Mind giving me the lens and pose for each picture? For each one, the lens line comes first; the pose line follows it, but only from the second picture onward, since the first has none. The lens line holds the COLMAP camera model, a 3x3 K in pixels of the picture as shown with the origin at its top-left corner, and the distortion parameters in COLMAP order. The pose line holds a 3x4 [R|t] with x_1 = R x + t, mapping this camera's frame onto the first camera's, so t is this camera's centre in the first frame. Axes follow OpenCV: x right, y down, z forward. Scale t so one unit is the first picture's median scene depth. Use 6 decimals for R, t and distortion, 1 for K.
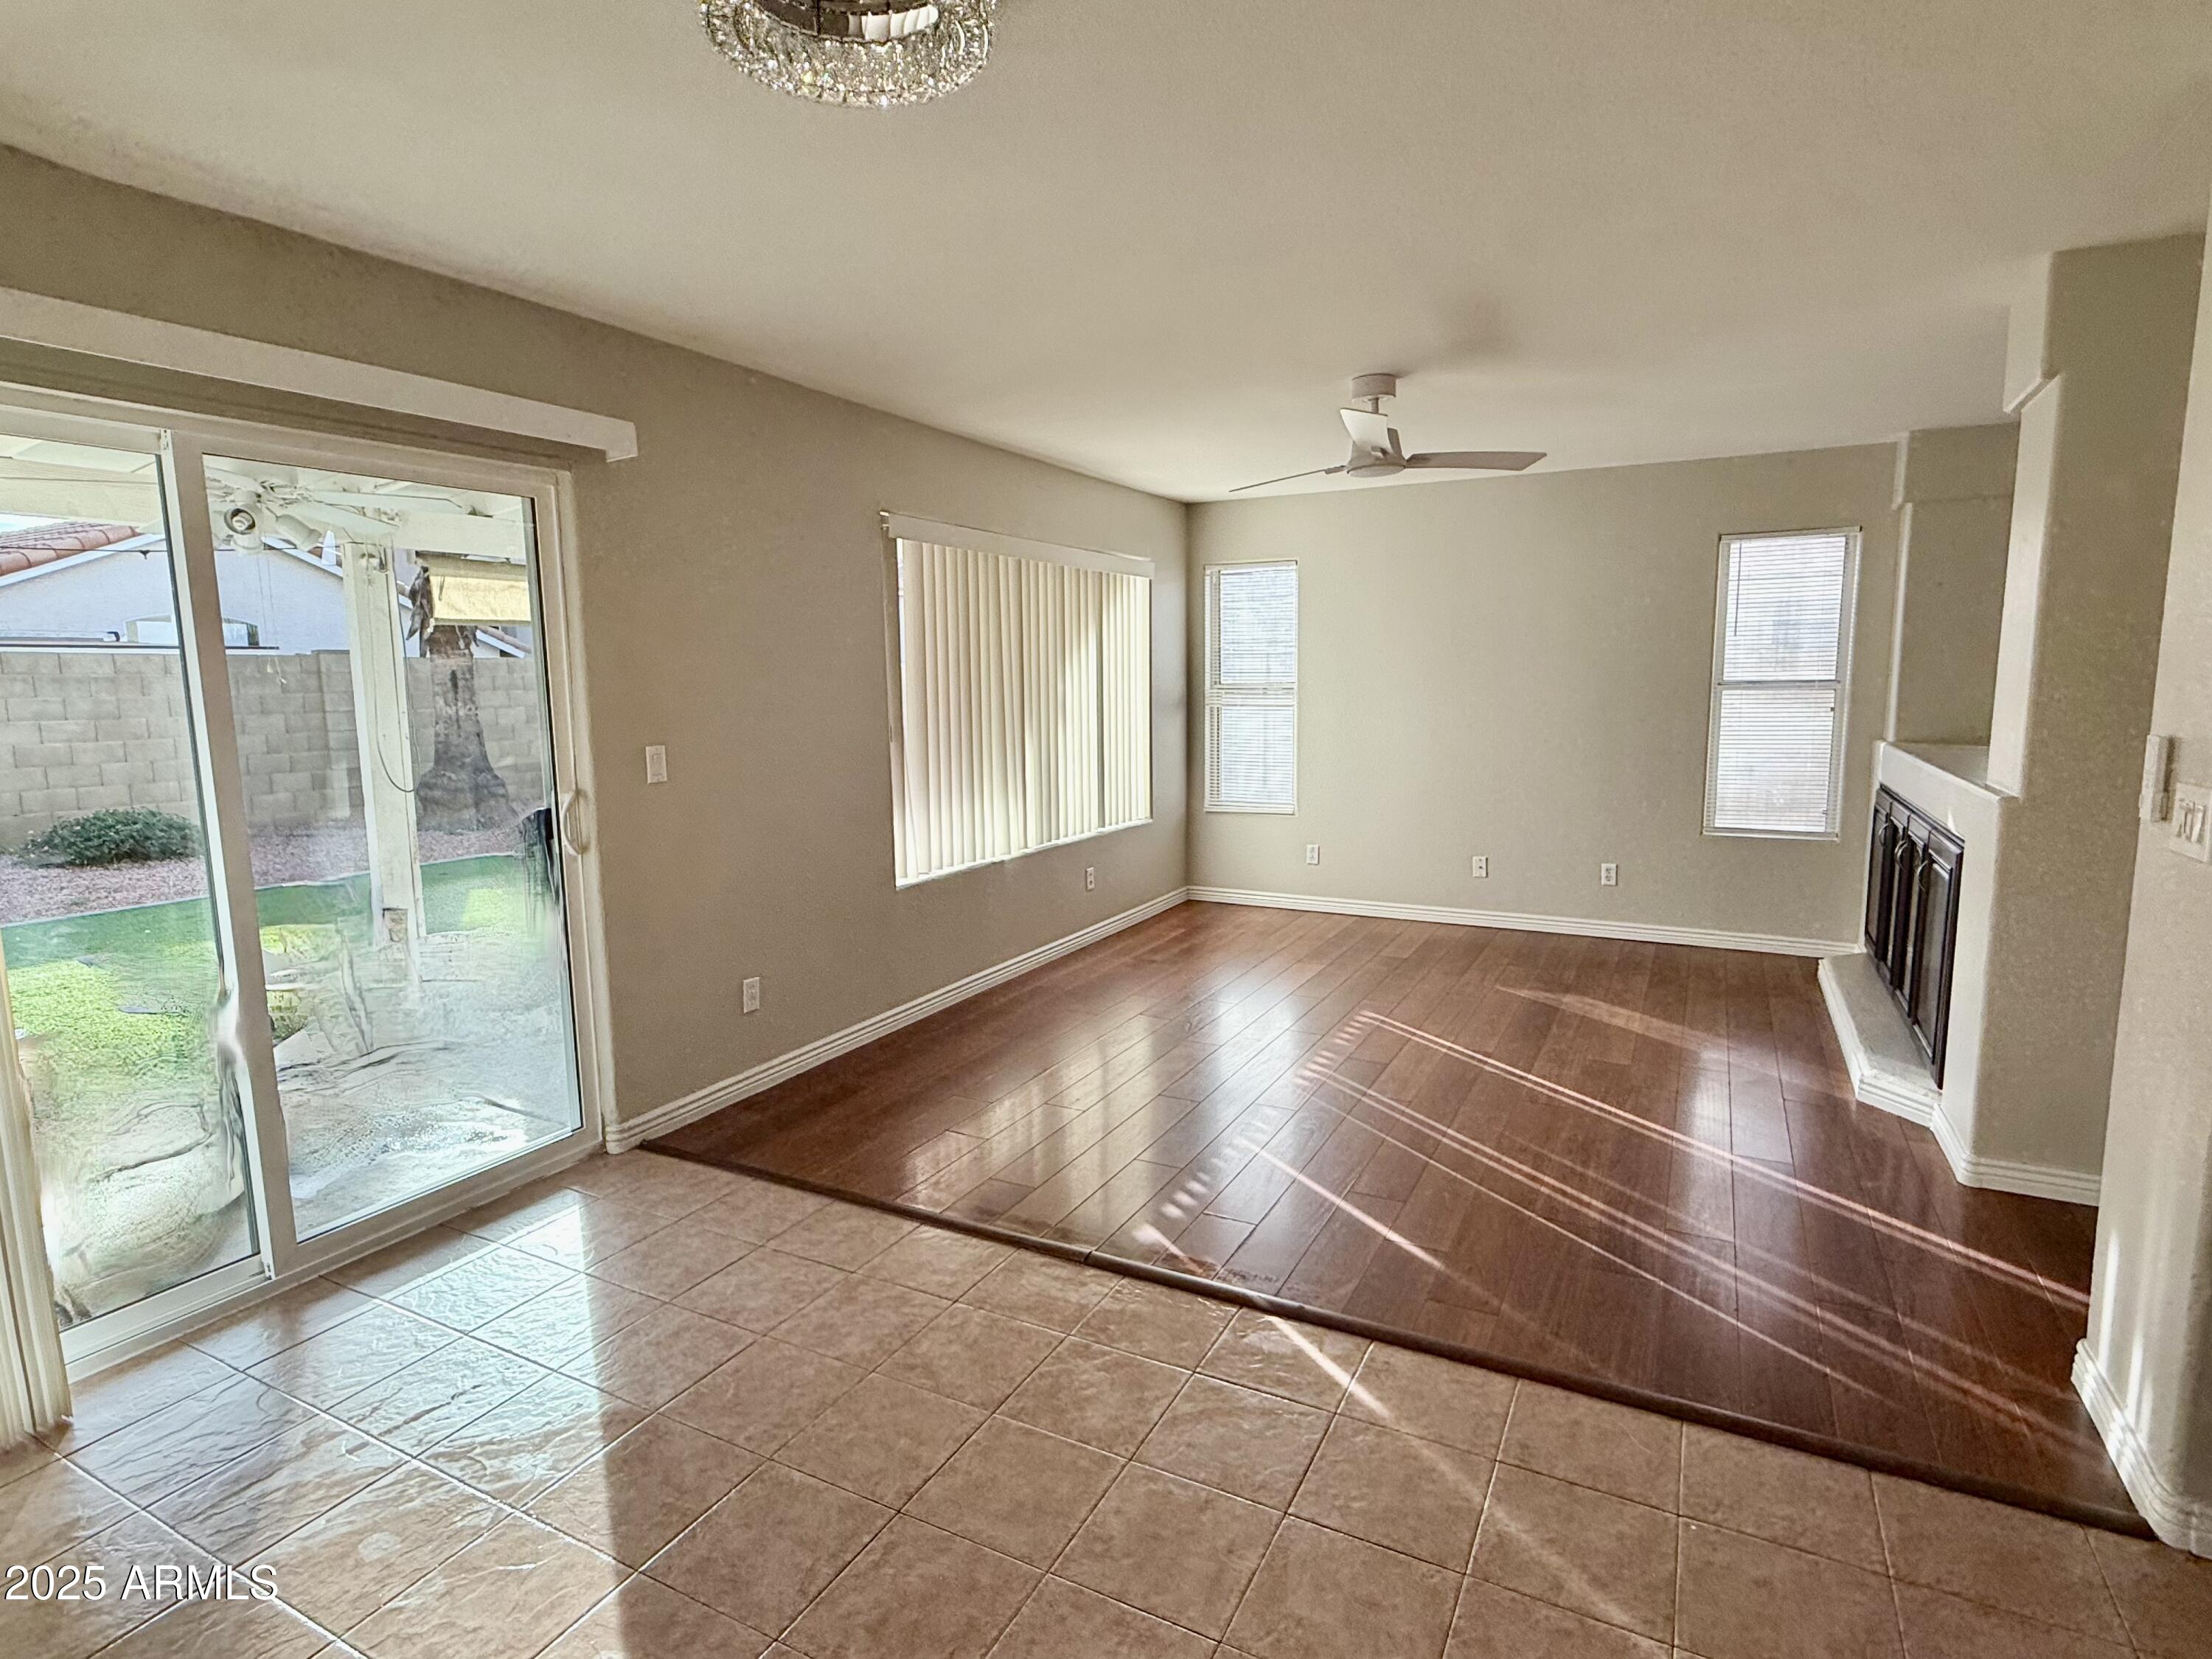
lens RADIAL K [[1144.7, 0, 1104.5], [0, 1144.7, 828.0], [0, 0, 1]] dist [-0.001037, 0.000233]
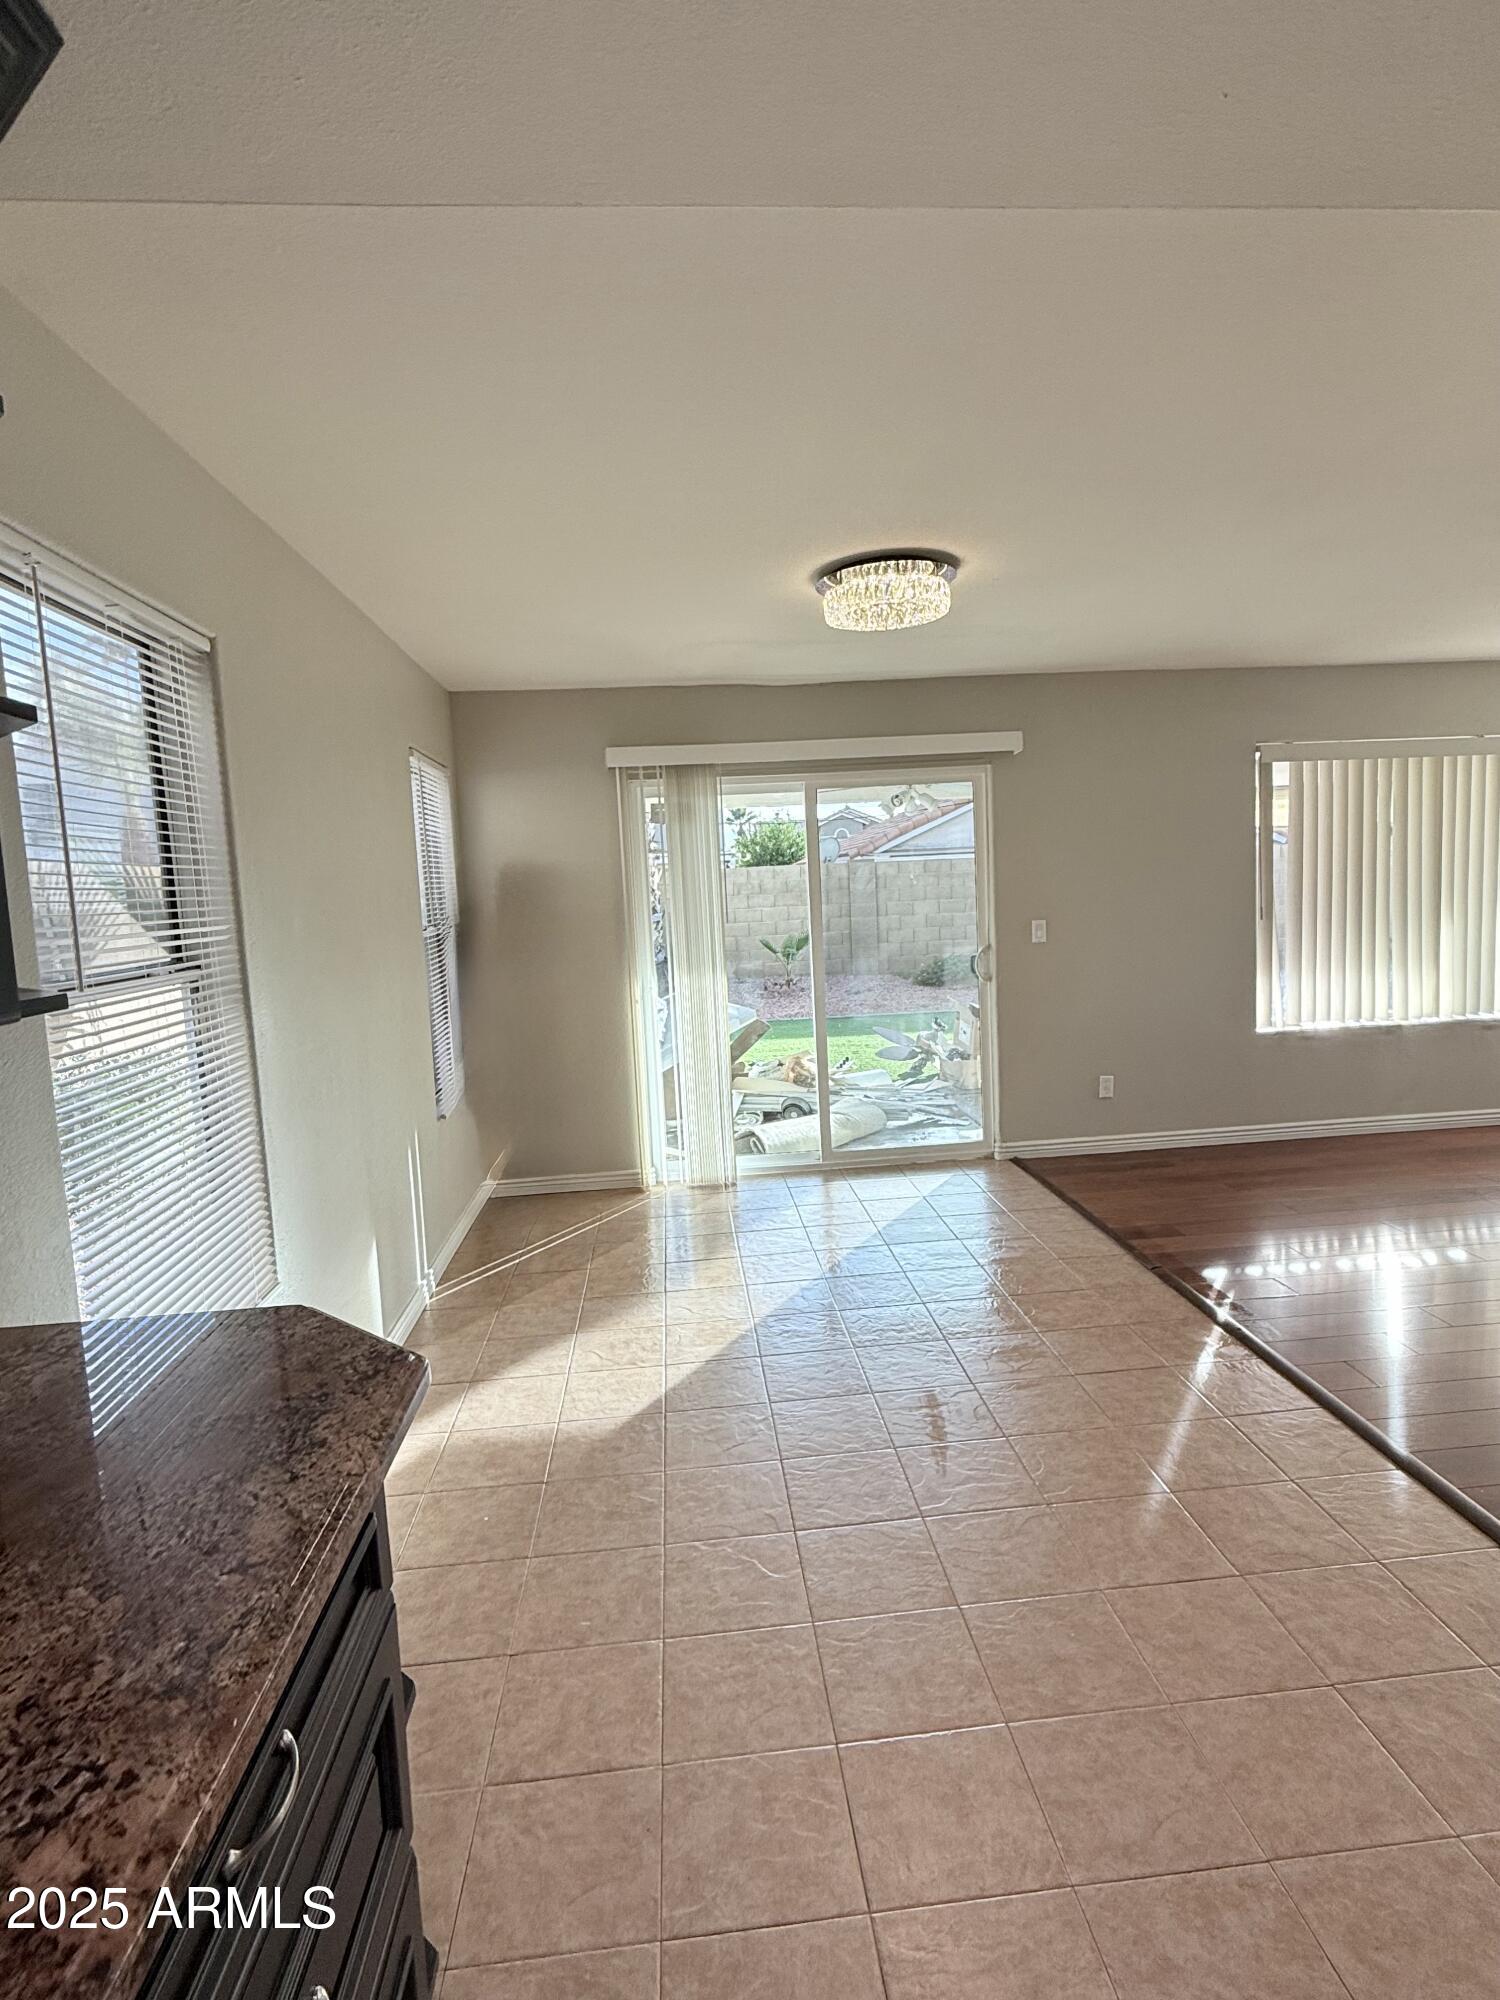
lens RADIAL K [[1035.0, 0, 758.4], [0, 1035.0, 1005.5], [0, 0, 1]] dist [-0.001037, 0.000233]
pose [[0.538551, 0.084066, -0.838389, 0.389707], [-0.072278, 0.995952, 0.053436, -0.000258], [0.839487, 0.031819, 0.542447, -0.085116]]
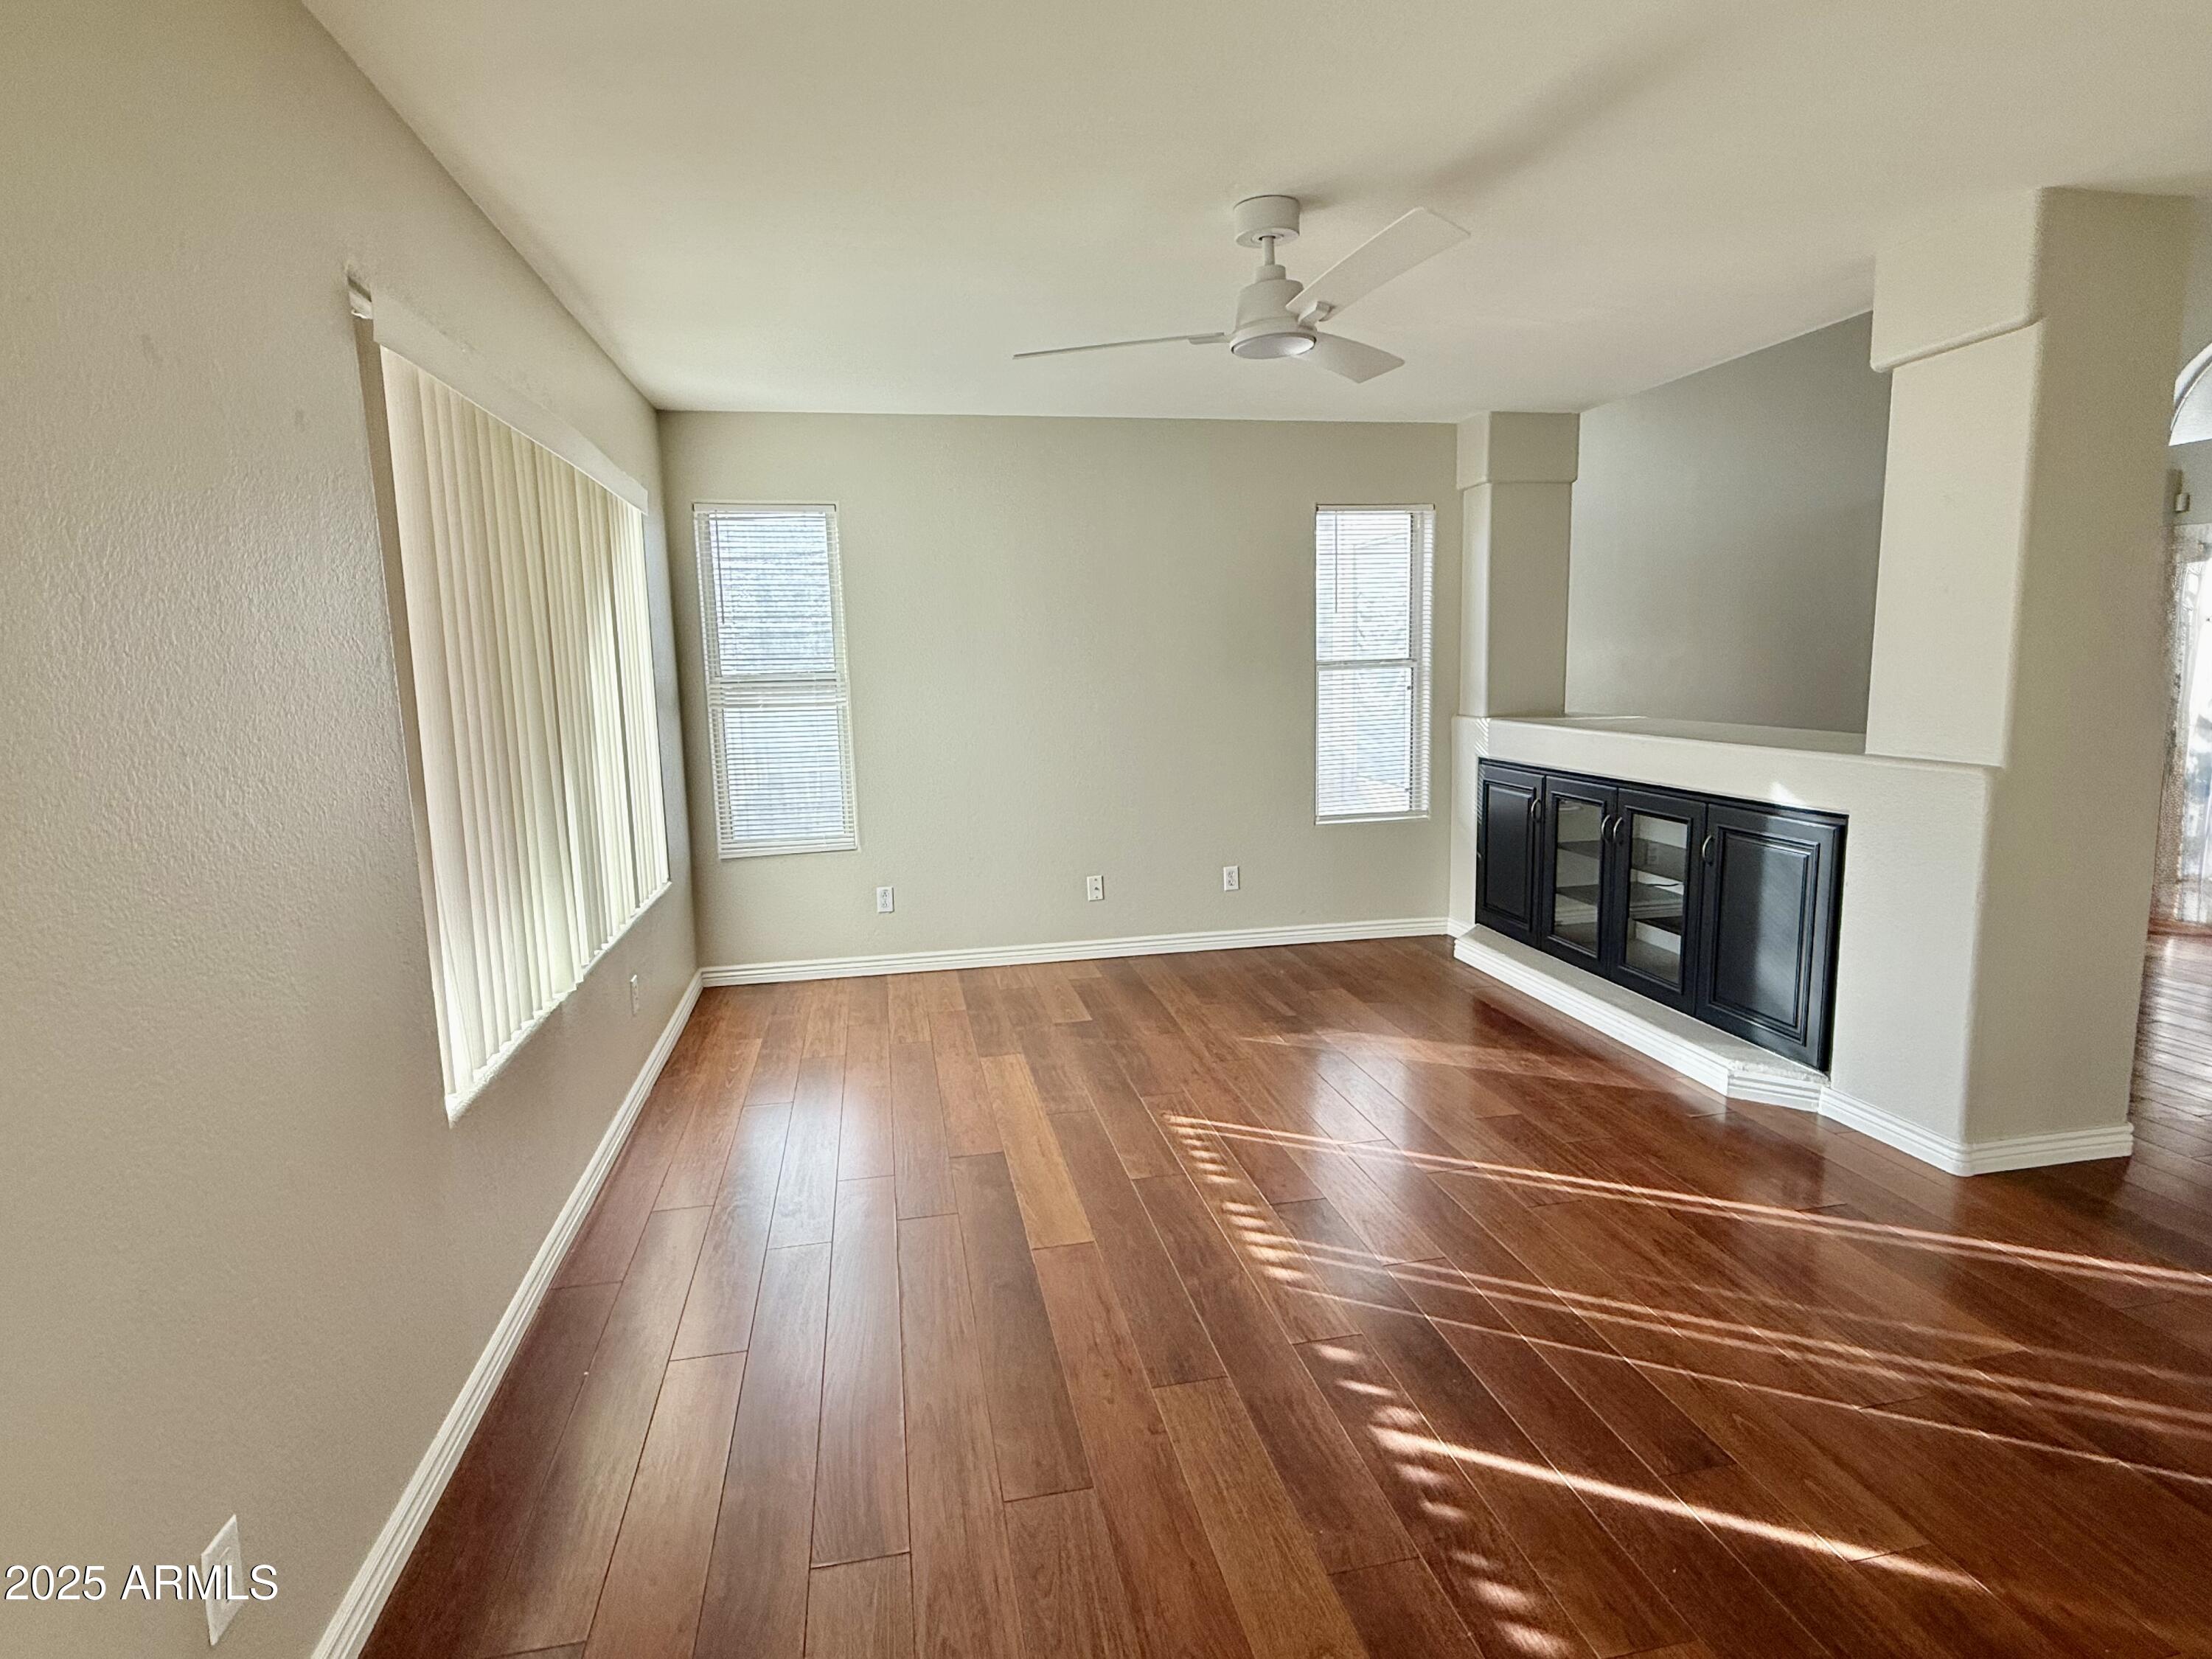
lens RADIAL K [[1144.7, 0, 1101.0], [0, 1144.7, 823.2], [0, 0, 1]] dist [-0.001037, 0.000233]
pose [[0.775661, -0.098377, 0.623435, -0.200676], [0.098046, 0.994568, 0.034955, -0.045769], [-0.623488, 0.034012, 0.781093, 0.377712]]
